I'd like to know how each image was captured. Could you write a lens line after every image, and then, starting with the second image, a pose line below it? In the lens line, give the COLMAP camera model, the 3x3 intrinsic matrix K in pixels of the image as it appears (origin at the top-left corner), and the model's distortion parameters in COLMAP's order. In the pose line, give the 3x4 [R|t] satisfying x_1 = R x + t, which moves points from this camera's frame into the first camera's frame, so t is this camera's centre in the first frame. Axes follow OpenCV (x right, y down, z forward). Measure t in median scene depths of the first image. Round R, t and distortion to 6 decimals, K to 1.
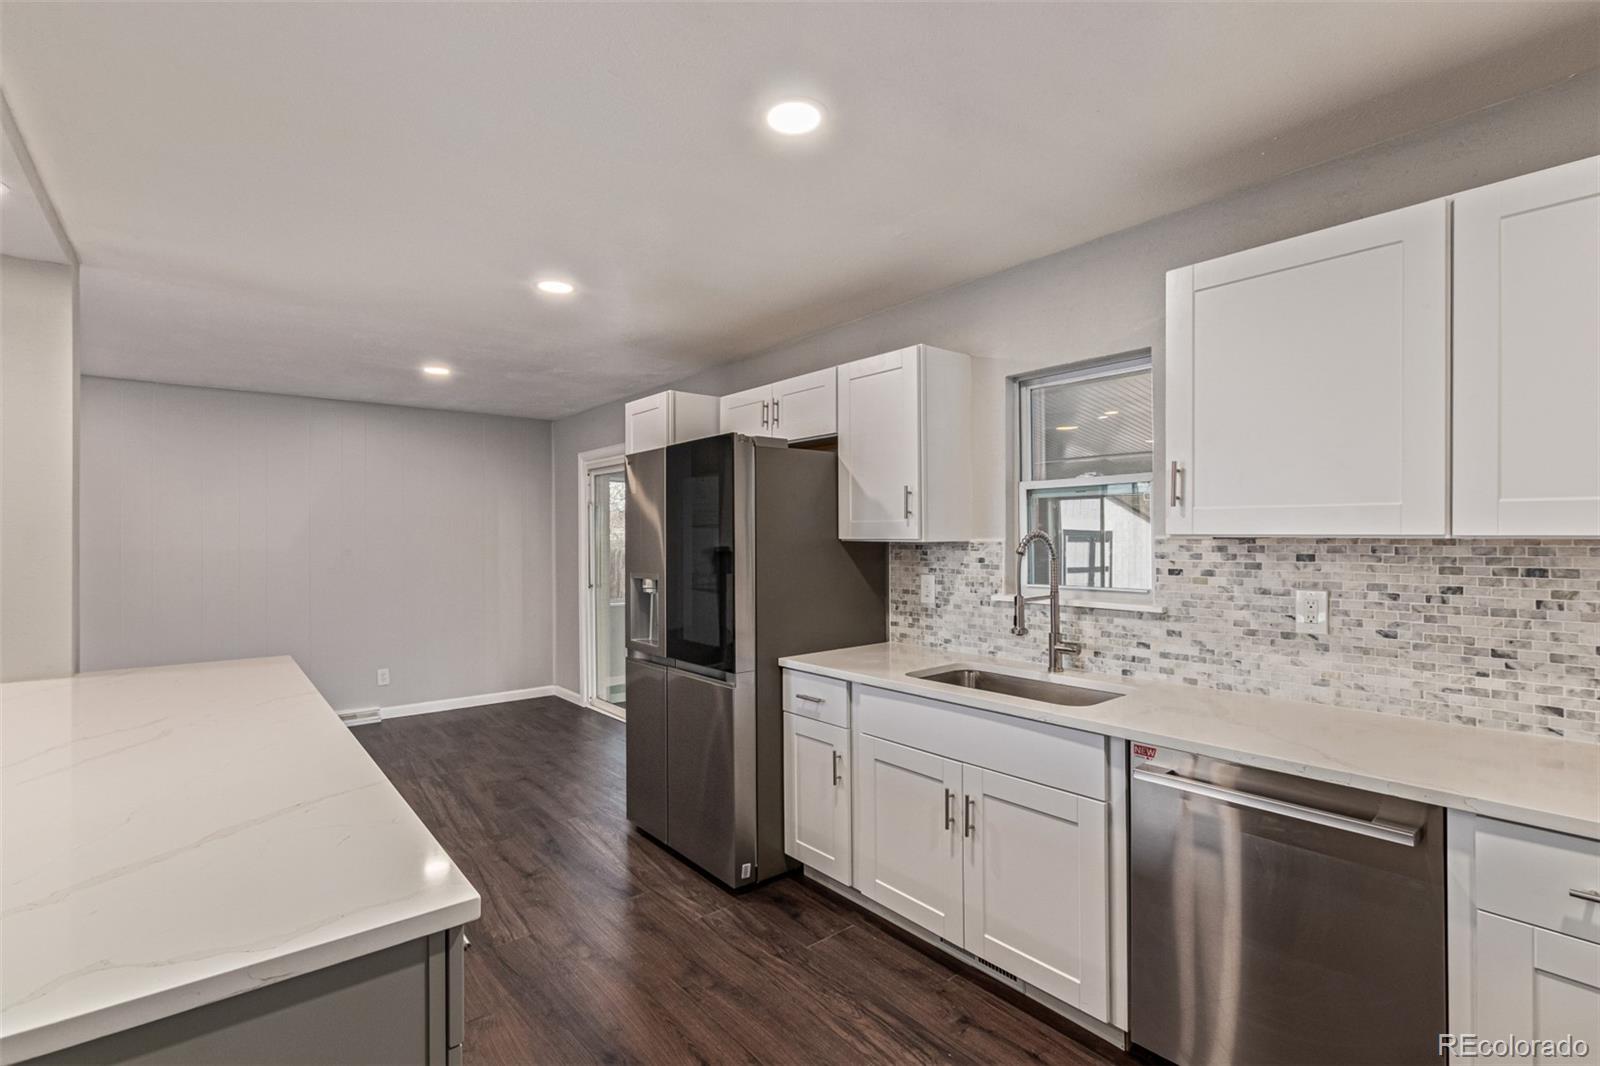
lens RADIAL K [[726.3, 0, 791.7], [0, 726.3, 538.5], [0, 0, 1]] dist [0.001685, -0.000580]
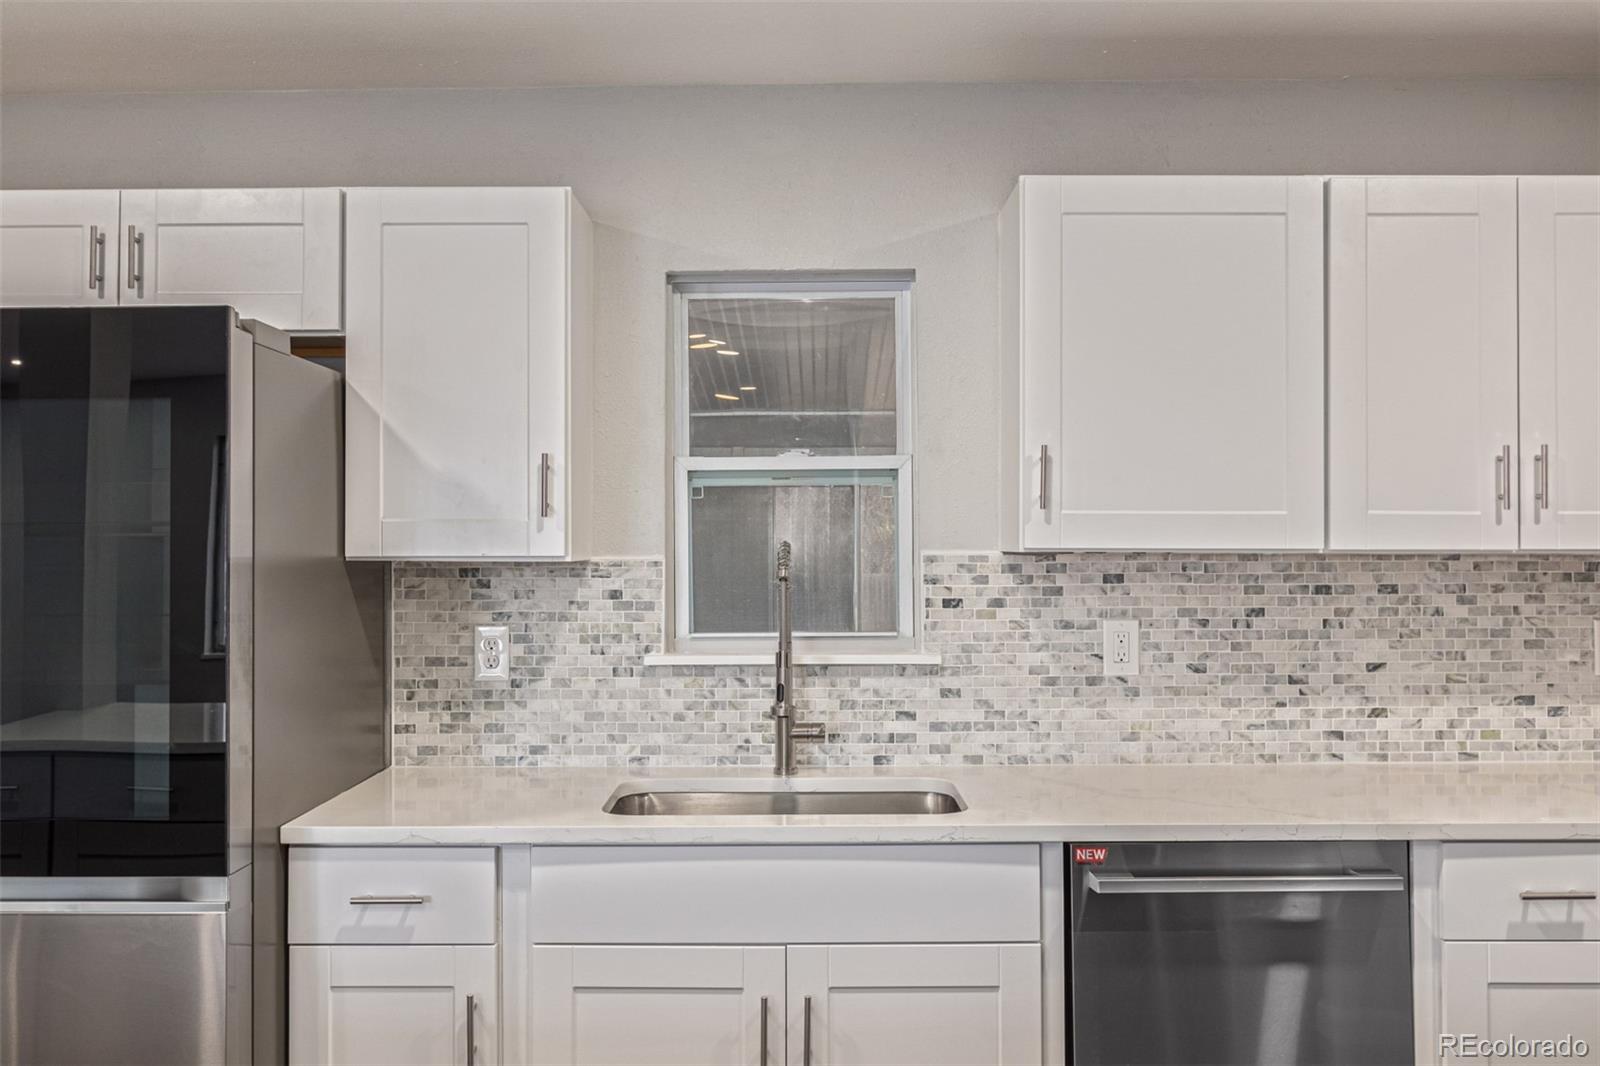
lens RADIAL K [[1397.7, 0, 800.0], [0, 1397.7, 533.0], [0, 0, 1]] dist [-0.009019, 0.016530]
pose [[0.645002, 0.008130, 0.764138, -0.596346], [0.002887, 0.999910, -0.013075, -0.003287], [-0.764175, 0.010640, 0.644921, 0.267758]]
